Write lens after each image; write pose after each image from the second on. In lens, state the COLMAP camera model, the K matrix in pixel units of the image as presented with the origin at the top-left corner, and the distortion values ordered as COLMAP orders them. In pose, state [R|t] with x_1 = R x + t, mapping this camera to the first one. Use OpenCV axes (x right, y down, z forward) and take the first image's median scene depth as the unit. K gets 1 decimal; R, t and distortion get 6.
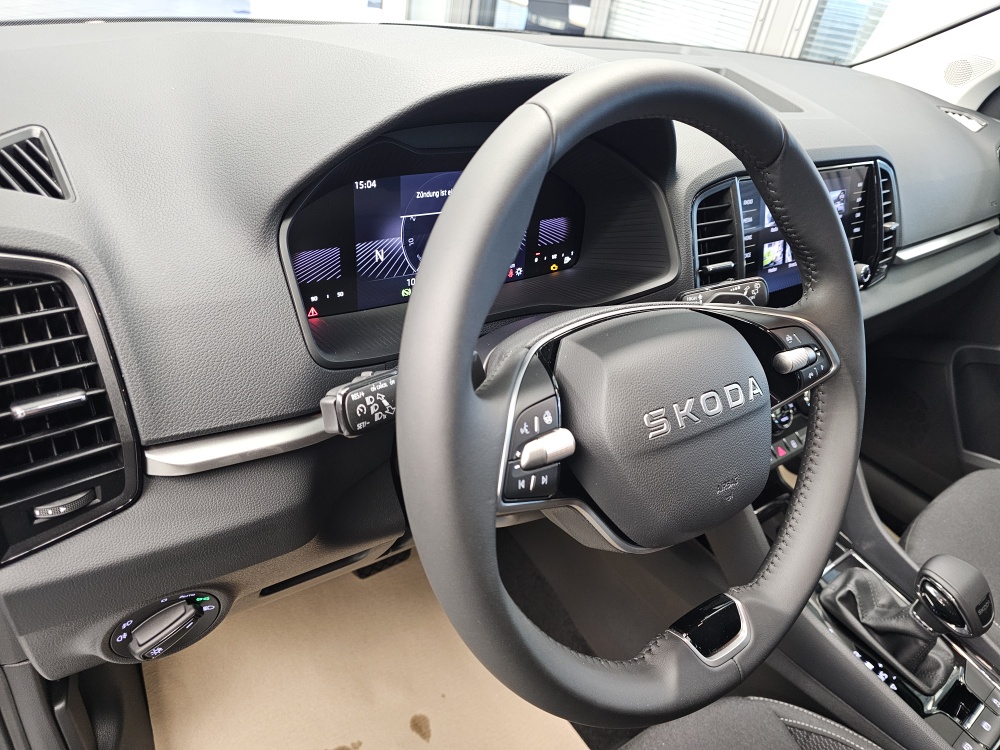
lens RADIAL K [[676.1, 0, 498.2], [0, 676.1, 372.9], [0, 0, 1]] dist [0.055513, -0.068809]
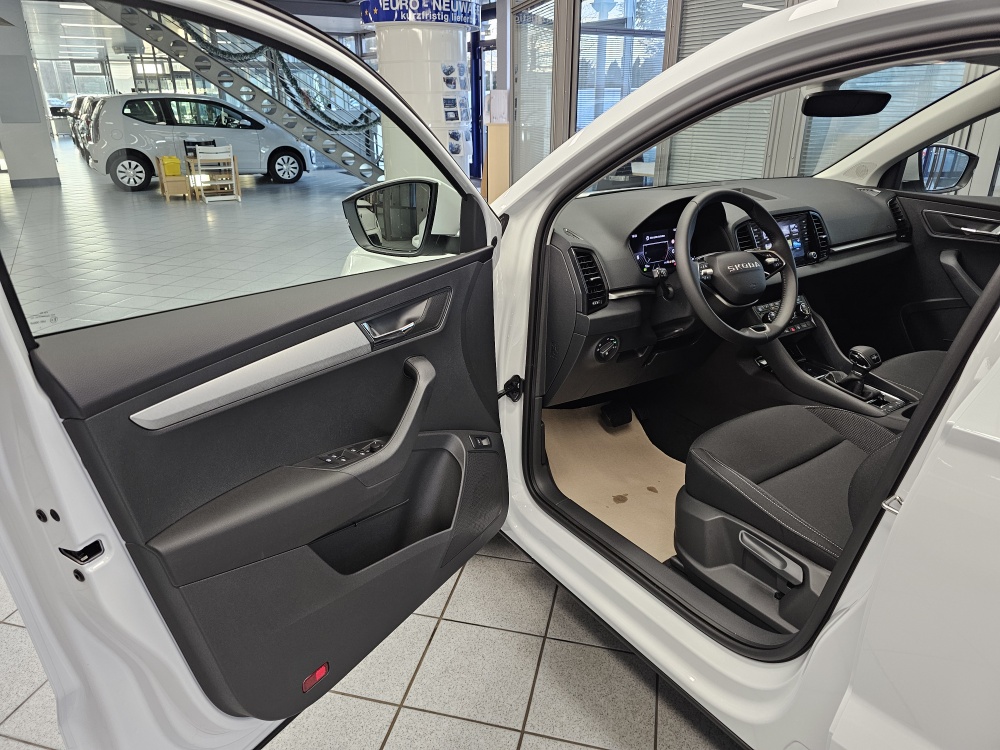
lens RADIAL K [[669.7, 0, 498.2], [0, 669.7, 370.0], [0, 0, 1]] dist [0.024050, -0.003314]
pose [[0.986599, -0.124692, -0.105238, -0.558483], [0.100887, 0.973091, -0.207163, 0.941198], [0.128237, 0.193769, 0.972630, -2.087205]]
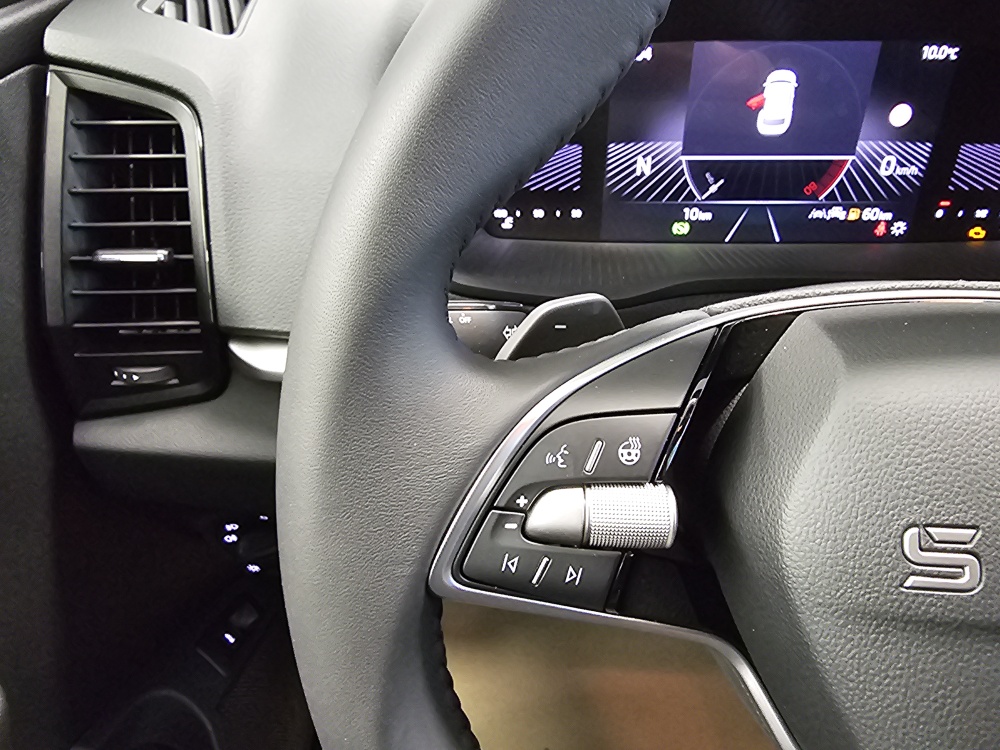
lens RADIAL K [[684.9, 0, 489.9], [0, 684.9, 373.2], [0, 0, 1]] dist [-0.003352, -0.003024]
pose [[0.770955, 0.249557, -0.585960, 0.161164], [-0.231988, 0.966865, 0.106552, -0.007573], [0.593135, 0.053789, 0.803304, 0.355925]]
